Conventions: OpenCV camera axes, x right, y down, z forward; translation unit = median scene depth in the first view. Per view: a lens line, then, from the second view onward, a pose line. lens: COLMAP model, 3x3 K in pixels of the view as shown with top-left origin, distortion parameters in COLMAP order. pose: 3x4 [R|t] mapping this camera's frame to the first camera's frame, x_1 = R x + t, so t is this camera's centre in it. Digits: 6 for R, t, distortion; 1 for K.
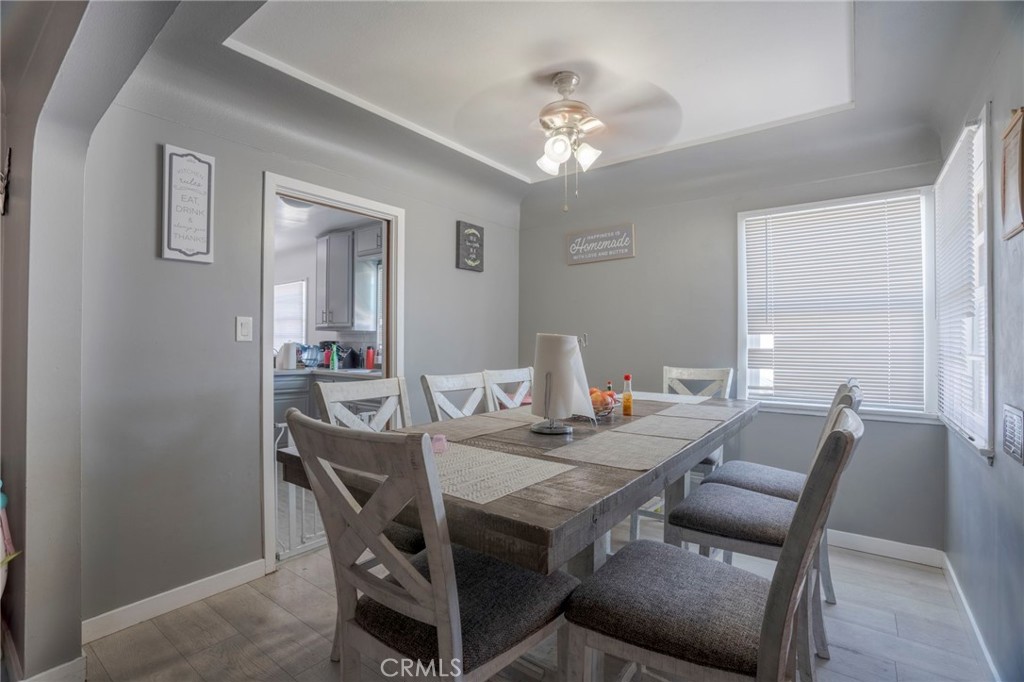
lens RADIAL K [[468.5, 0, 509.7], [0, 468.5, 337.8], [0, 0, 1]] dist [-0.033727, 0.000439]
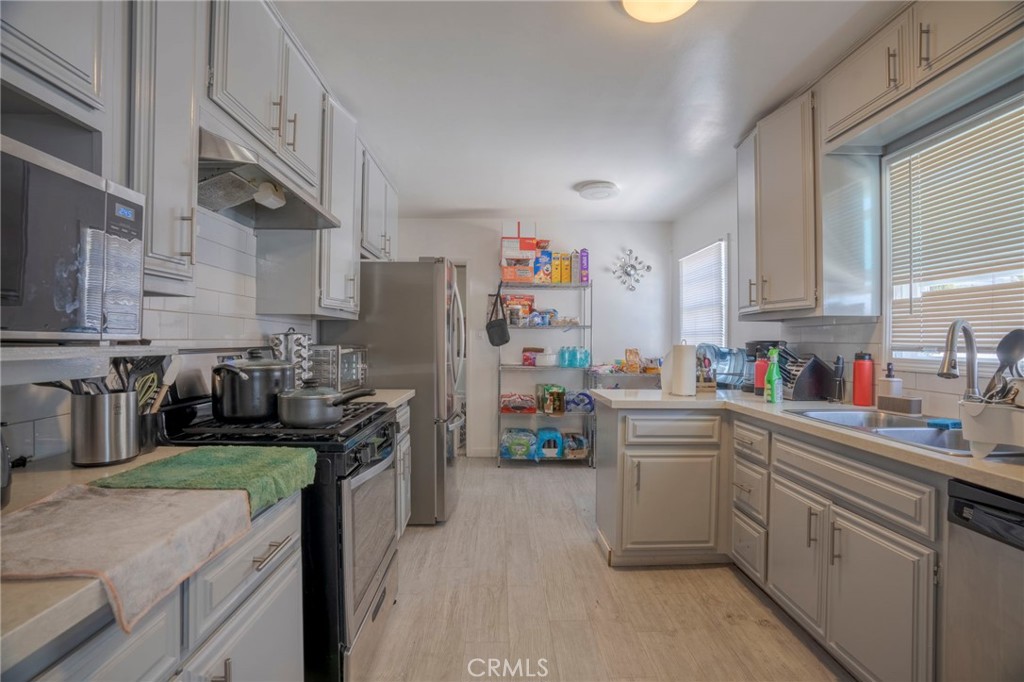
lens RADIAL K [[468.5, 0, 508.9], [0, 468.5, 337.1], [0, 0, 1]] dist [-0.033727, 0.000439]
pose [[0.619684, -0.006530, -0.784824, -0.155809], [0.005204, 0.999978, -0.004210, 0.003567], [0.784834, -0.001475, 0.619704, 0.445279]]
